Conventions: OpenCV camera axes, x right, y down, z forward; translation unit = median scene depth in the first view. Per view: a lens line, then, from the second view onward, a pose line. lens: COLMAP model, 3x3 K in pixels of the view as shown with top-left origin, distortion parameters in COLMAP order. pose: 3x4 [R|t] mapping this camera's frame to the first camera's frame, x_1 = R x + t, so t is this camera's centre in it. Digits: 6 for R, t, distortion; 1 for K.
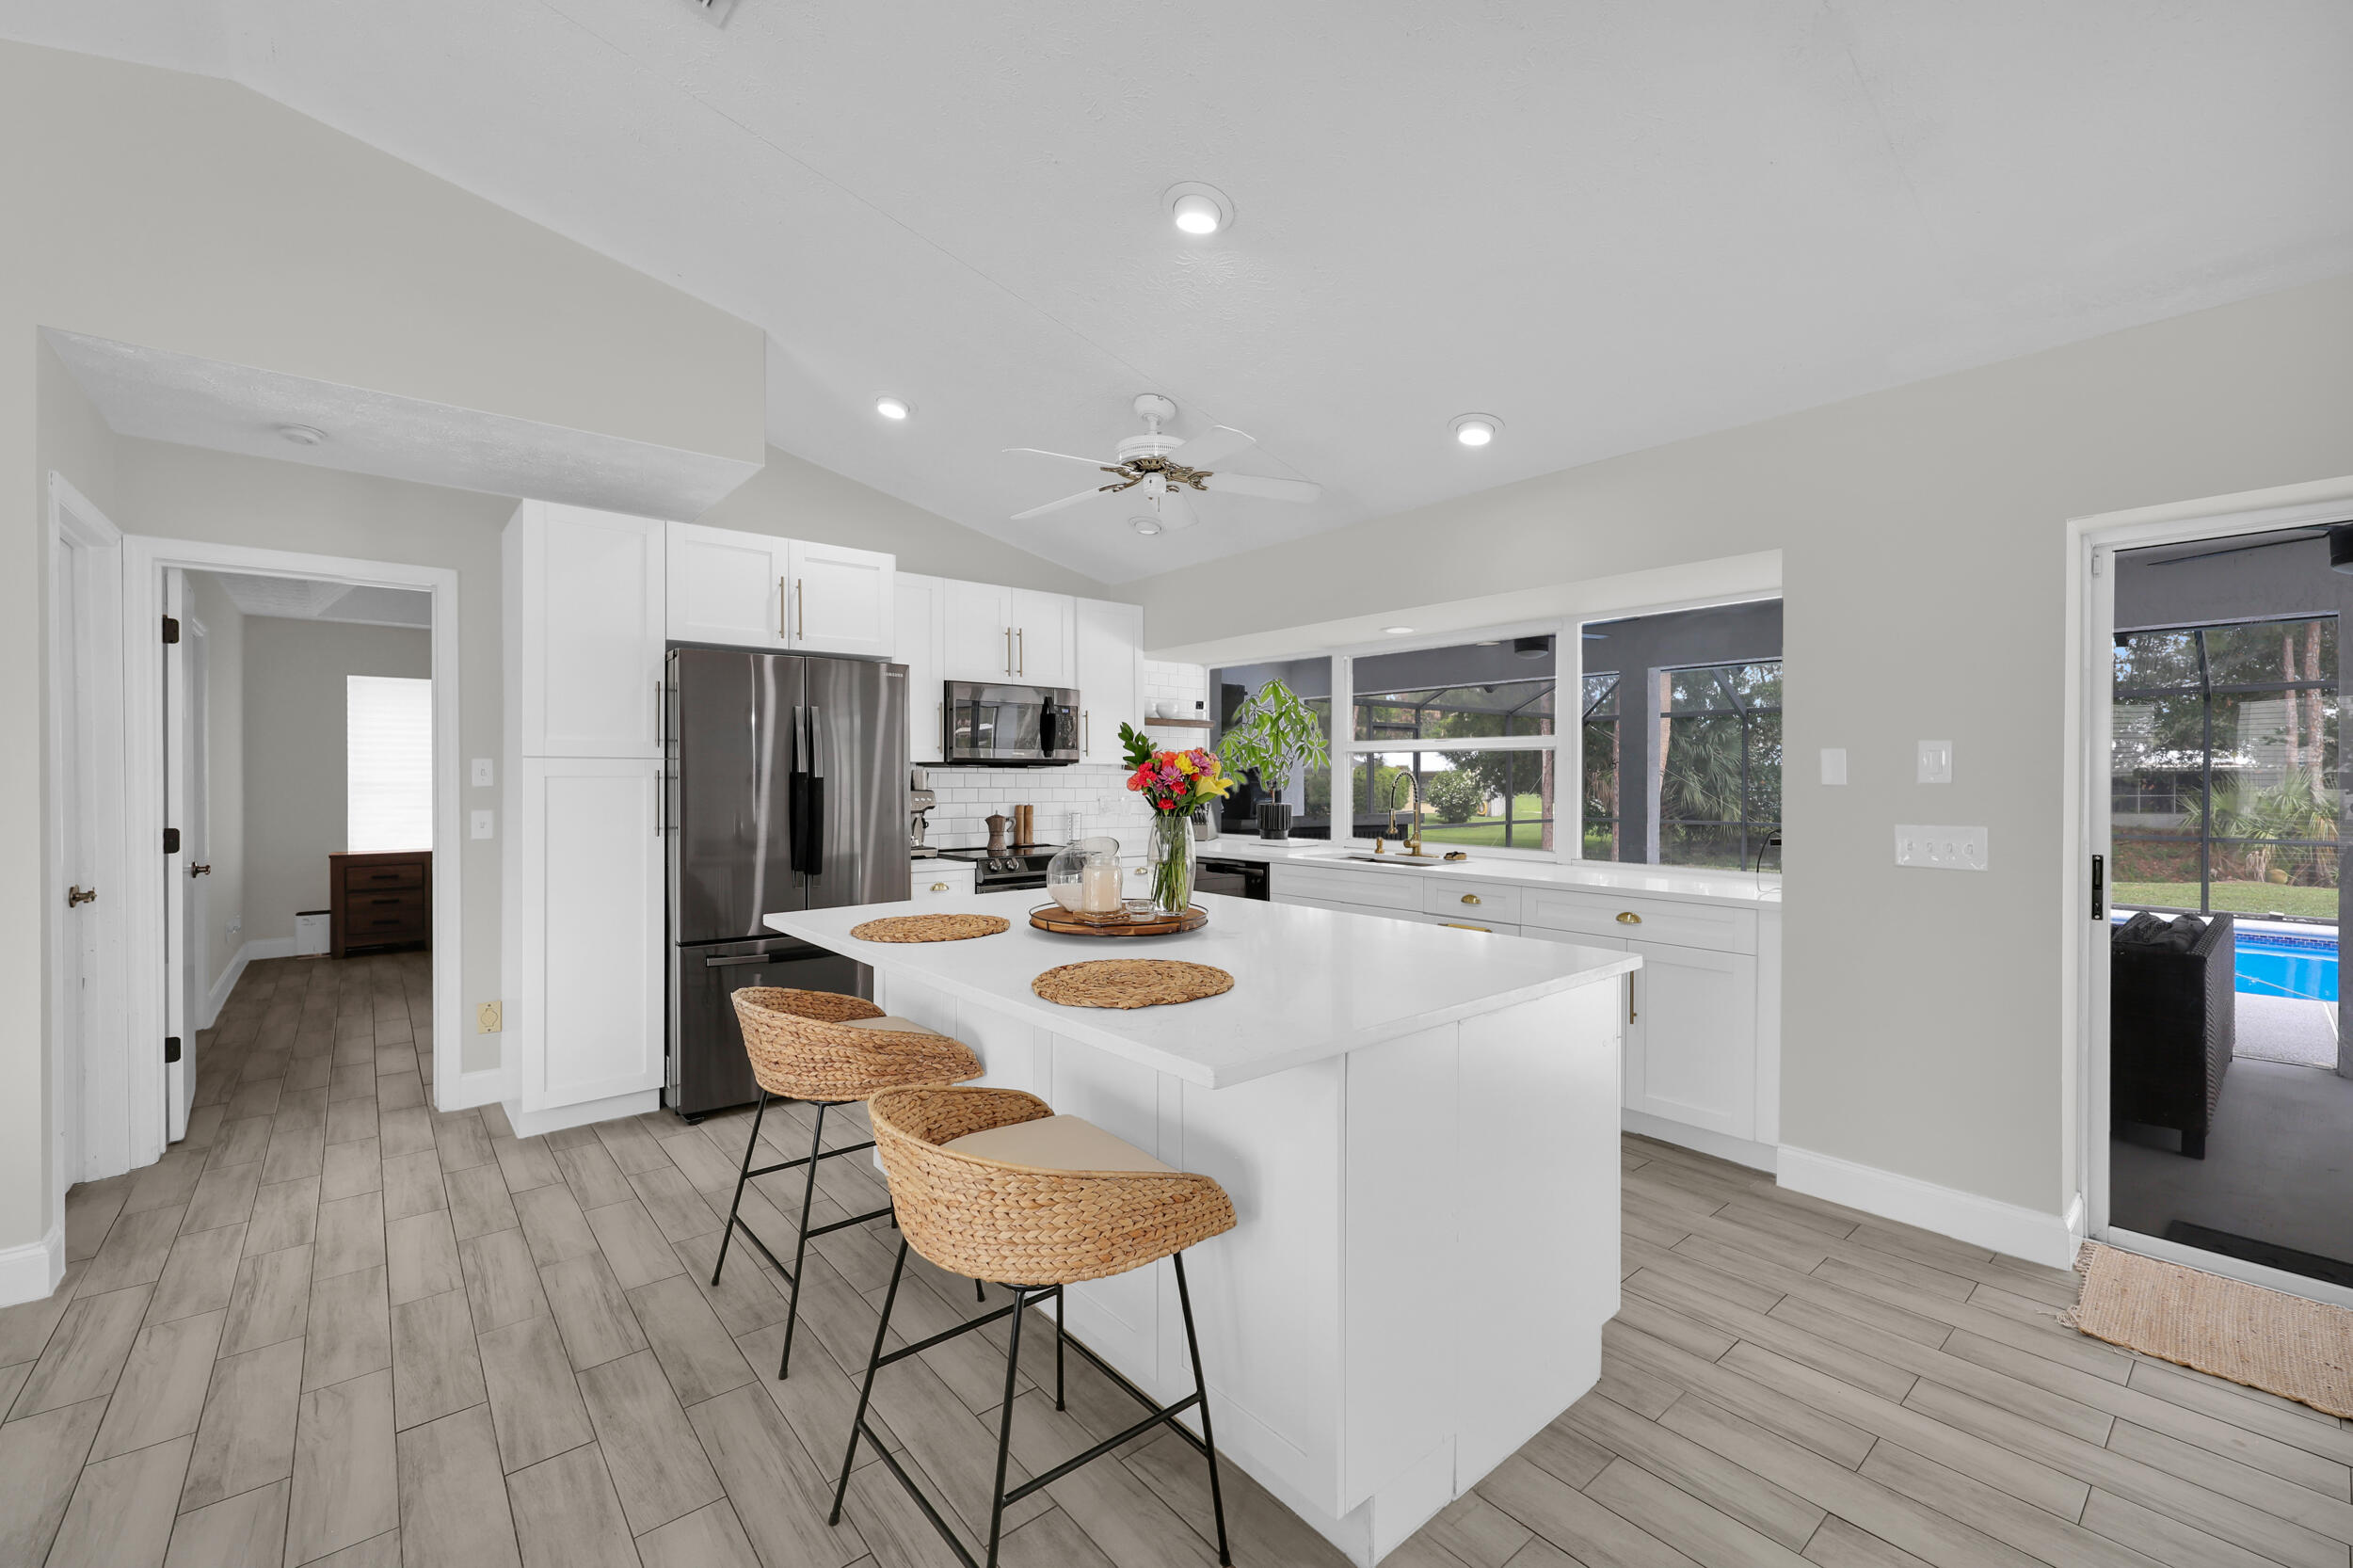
lens RADIAL K [[958.2, 0, 1166.6], [0, 958.2, 784.2], [0, 0, 1]] dist [0.001126, -0.000039]
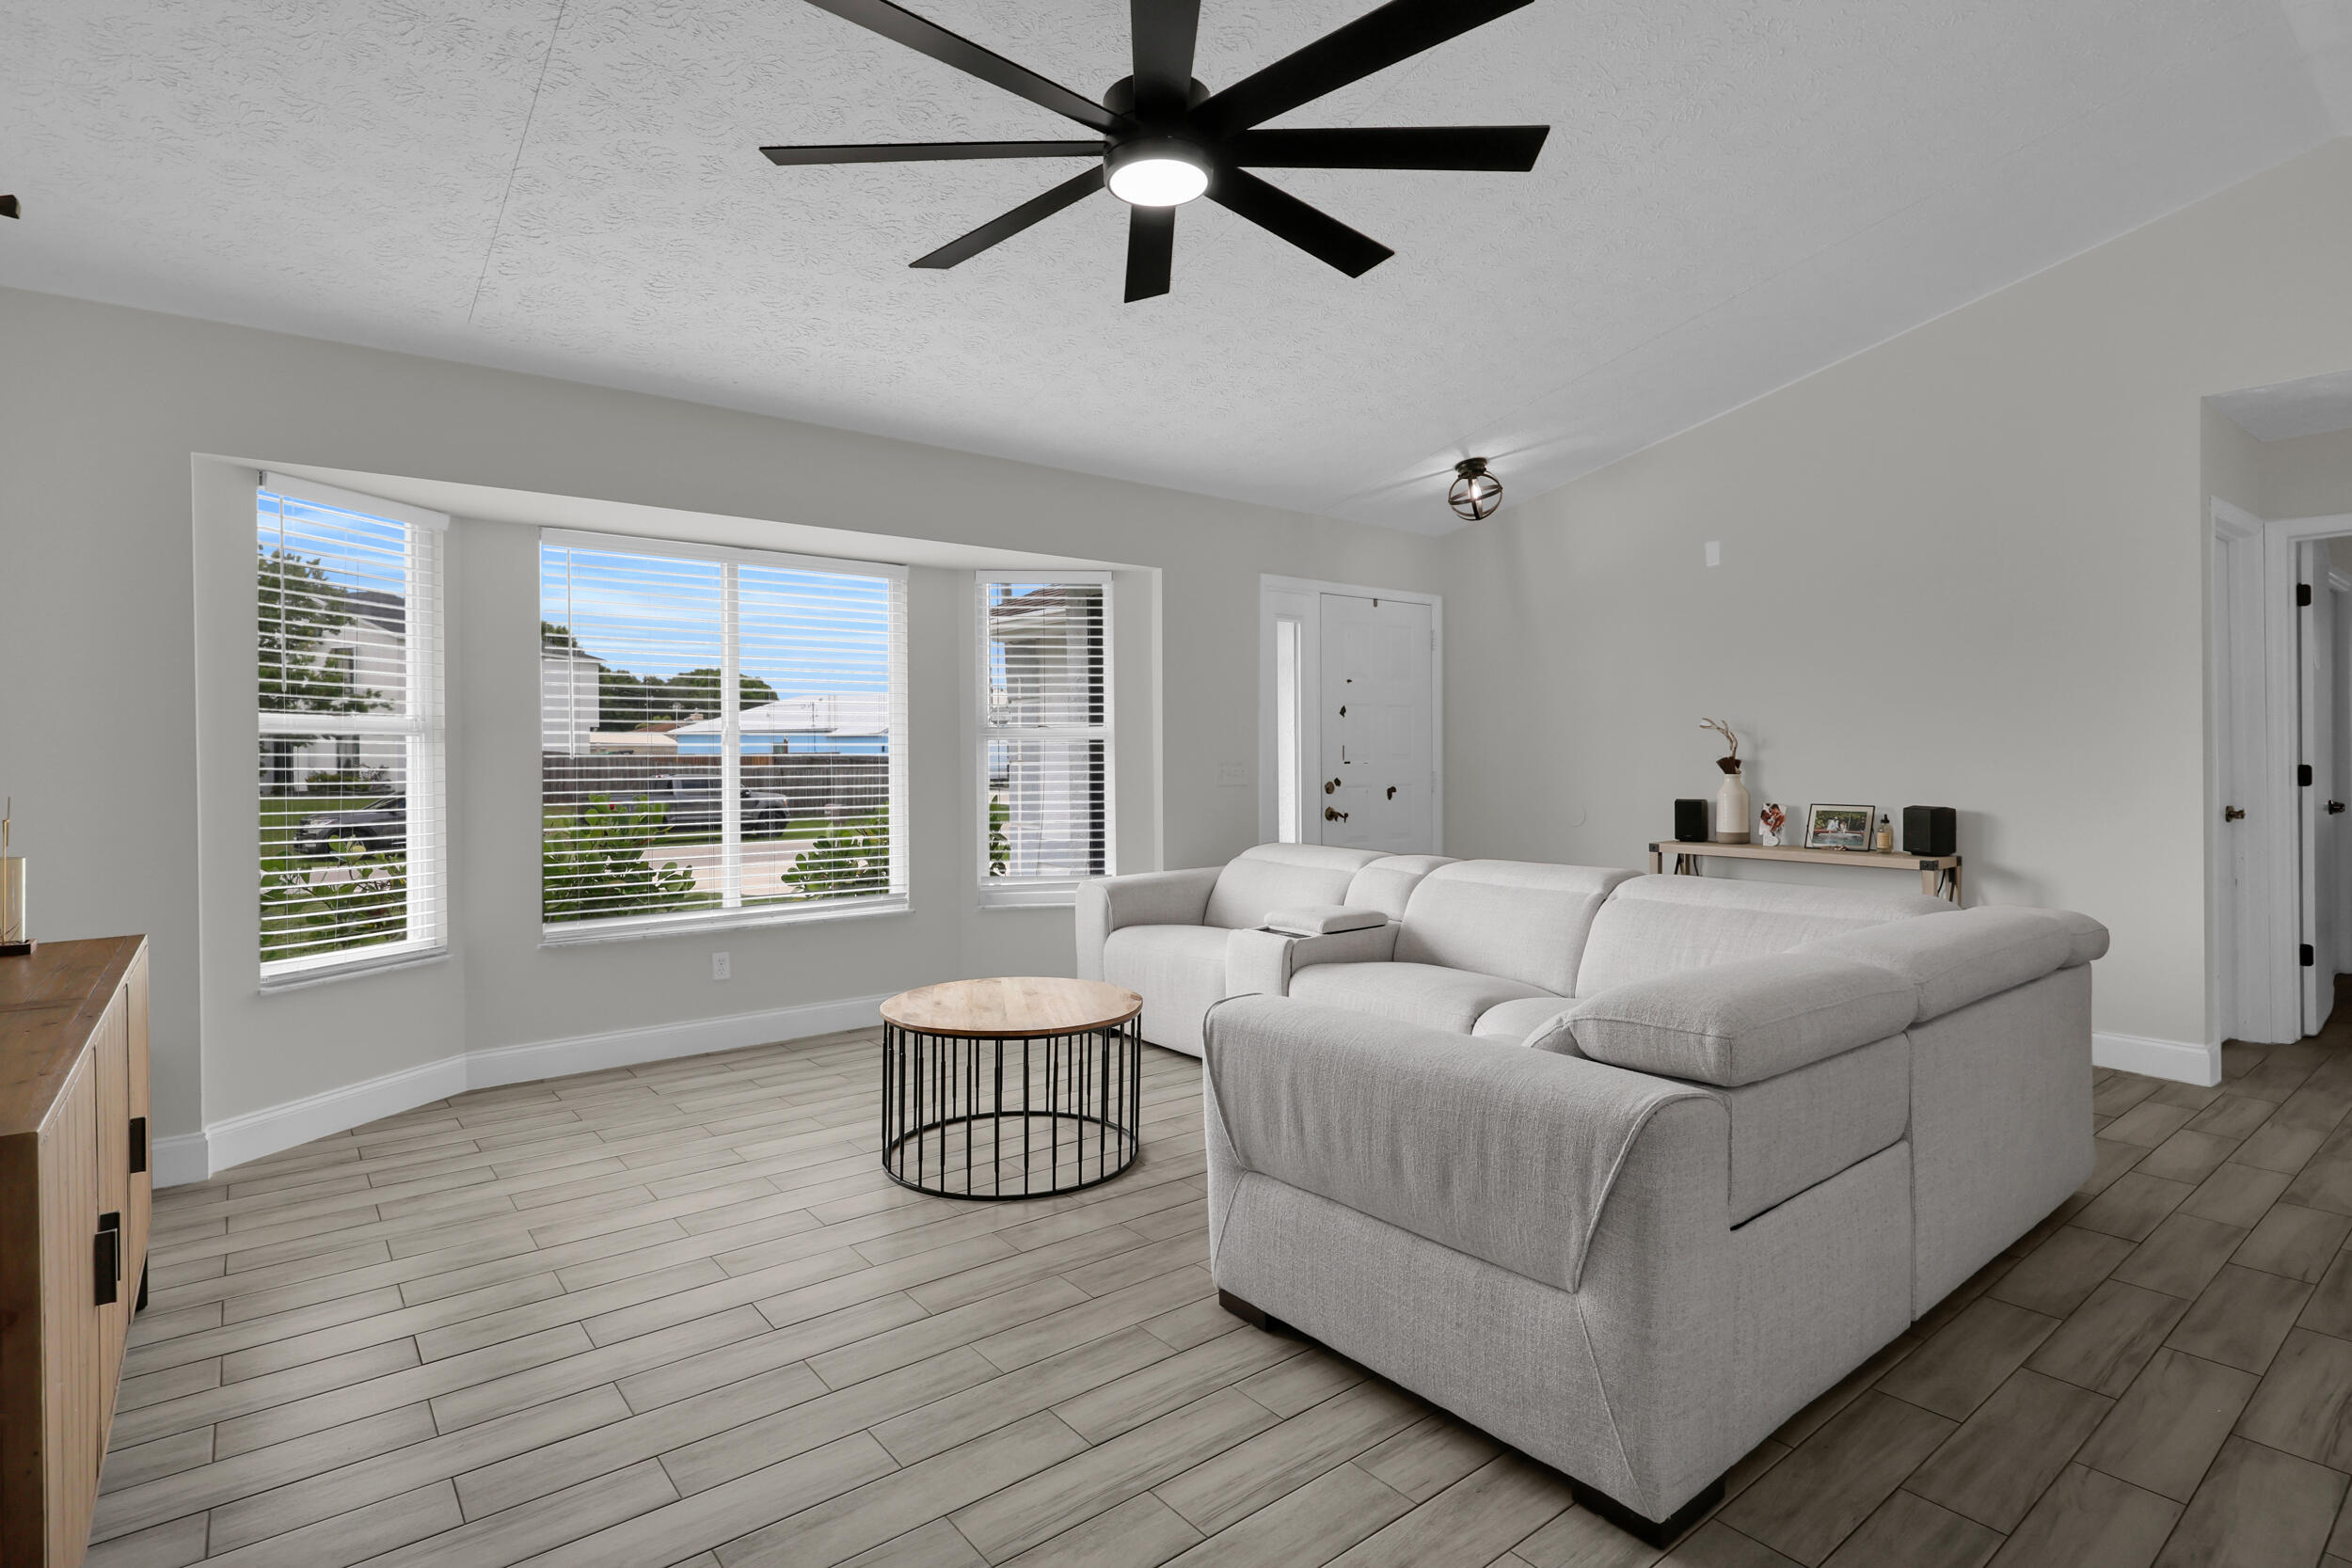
lens RADIAL K [[1166.7, 0, 1181.2], [0, 1166.7, 748.7], [0, 0, 1]] dist [0.003938, -0.001518]
pose [[-0.021488, -0.005698, -0.999753, 0.355626], [-0.003683, 0.999977, -0.005620, 0.034257], [0.999762, 0.003562, -0.021509, -0.287799]]
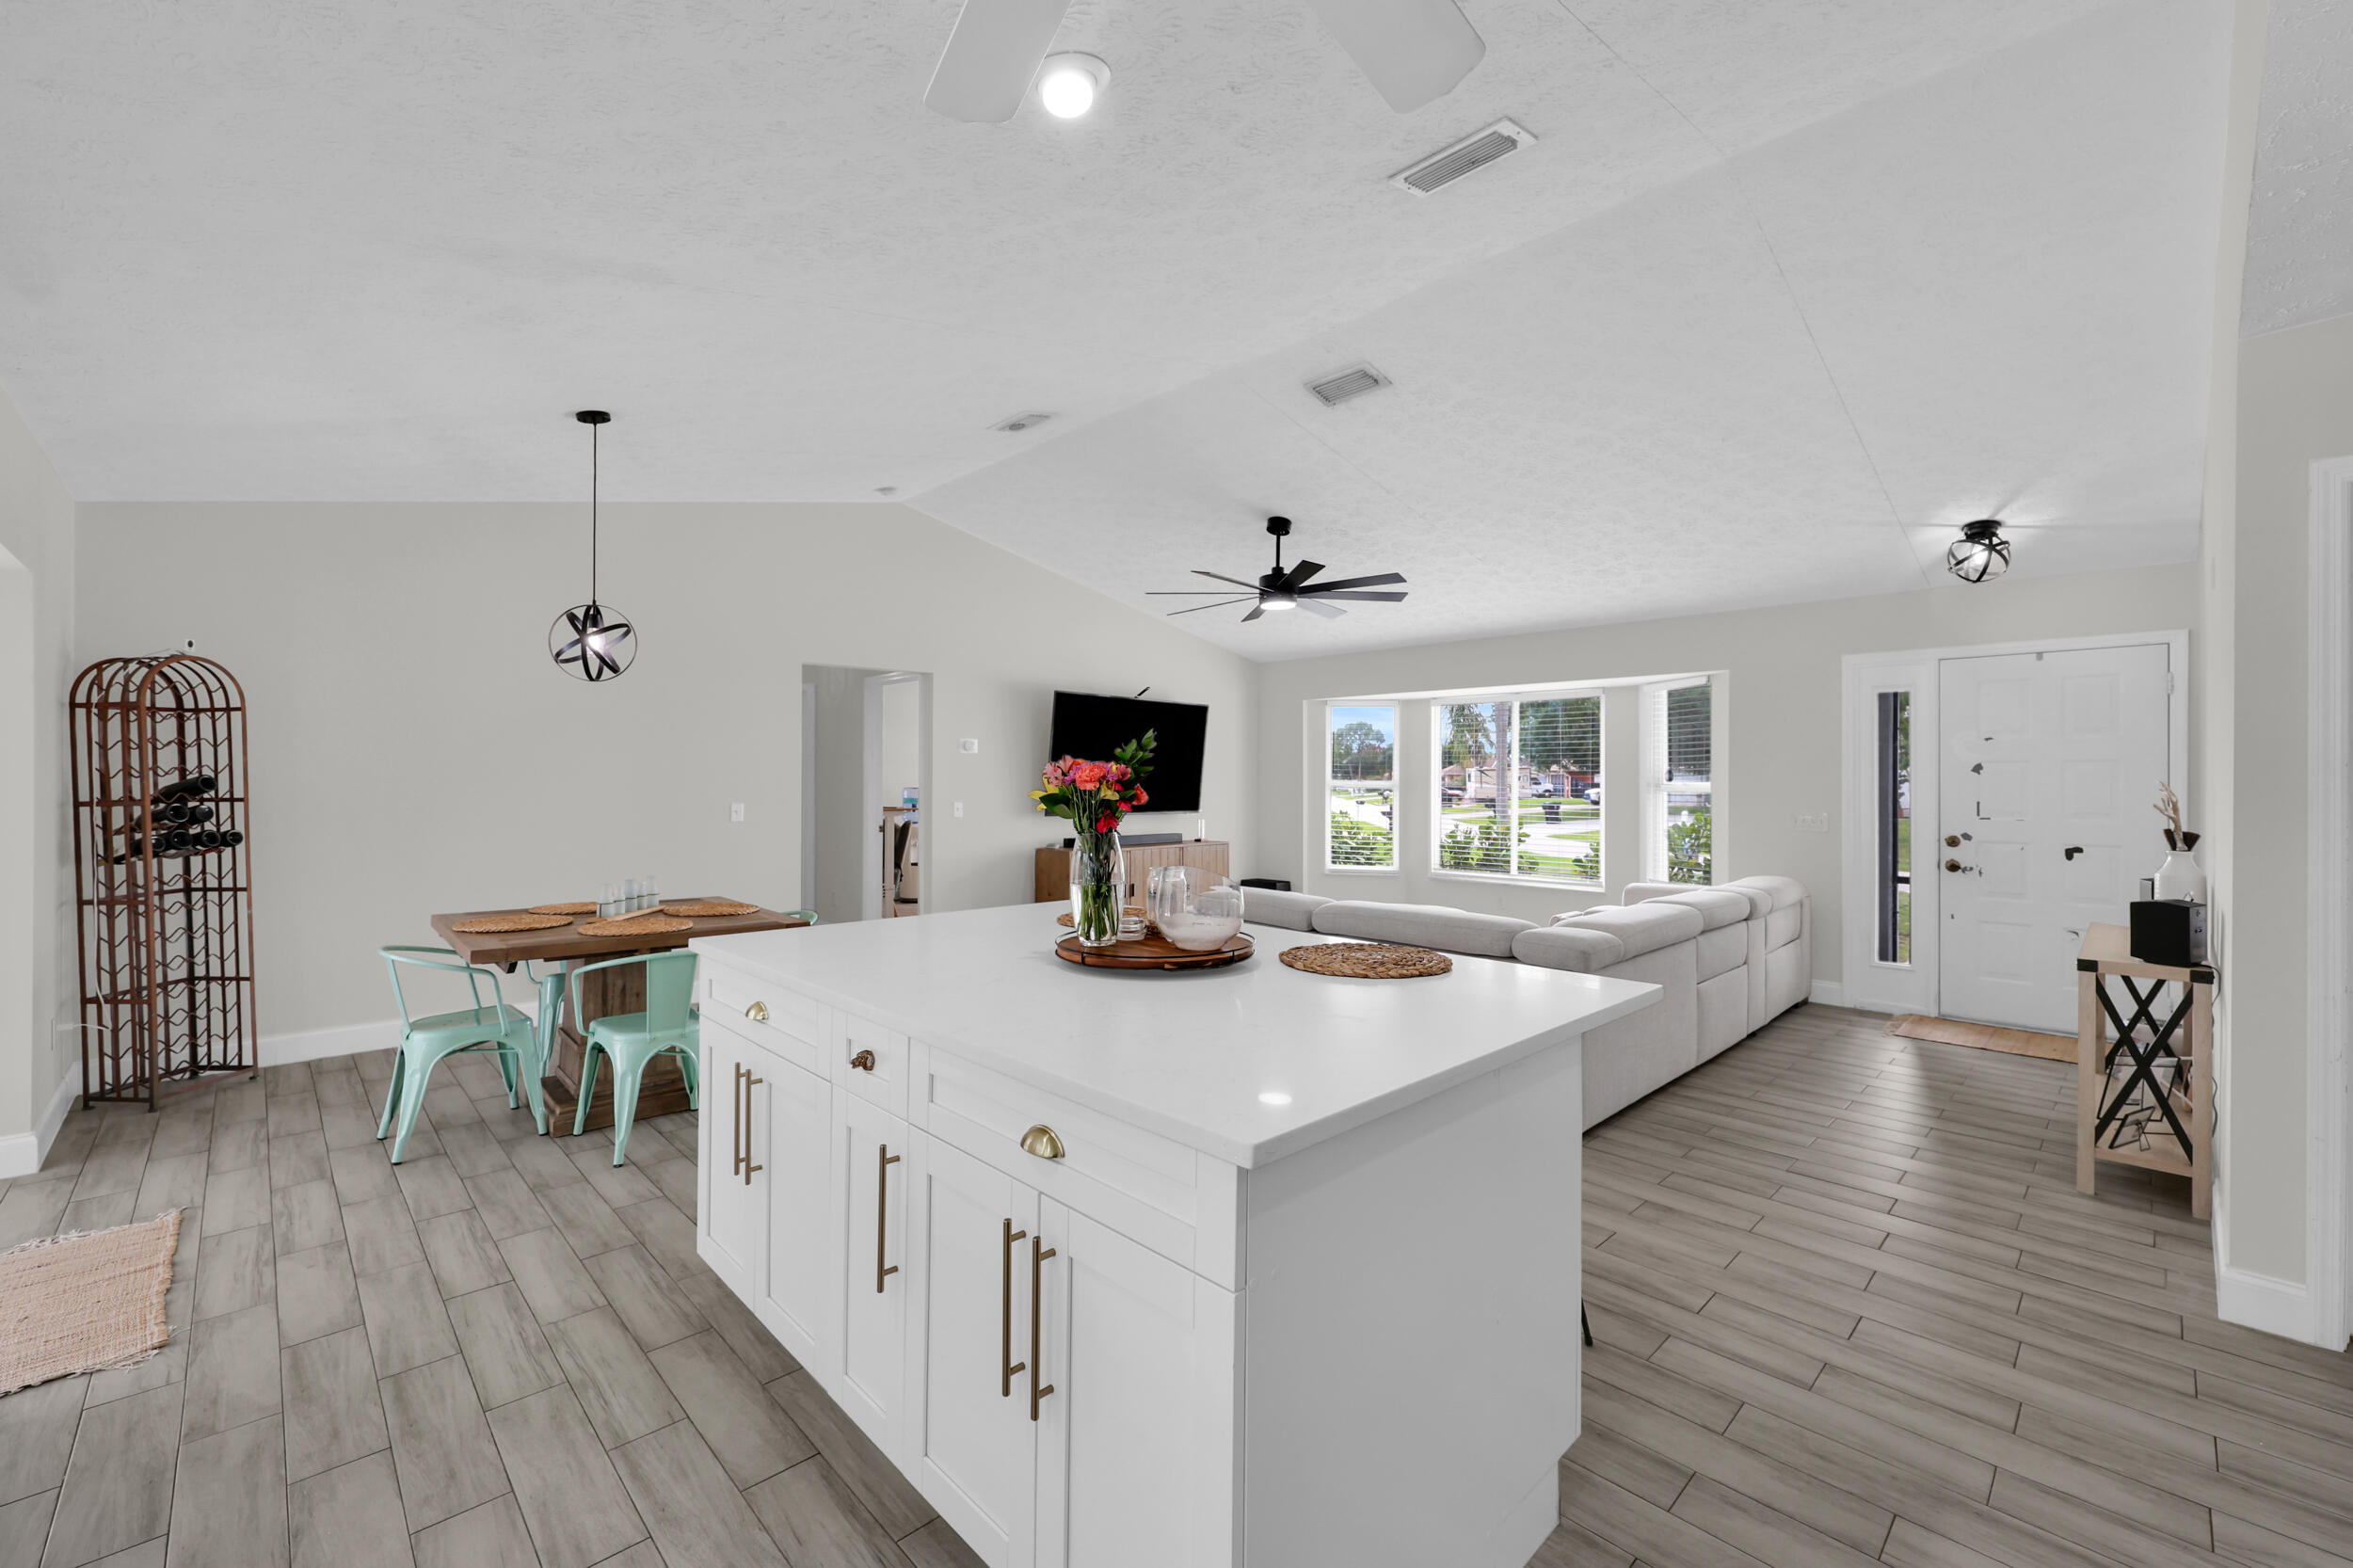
lens RADIAL K [[958.2, 0, 1168.6], [0, 958.2, 783.0], [0, 0, 1]] dist [0.001126, -0.000039]
pose [[-0.997506, -0.006092, -0.070317, -0.002328], [-0.006932, 0.999907, 0.011712, -0.014569], [0.070239, 0.012170, -0.997456, 1.180846]]
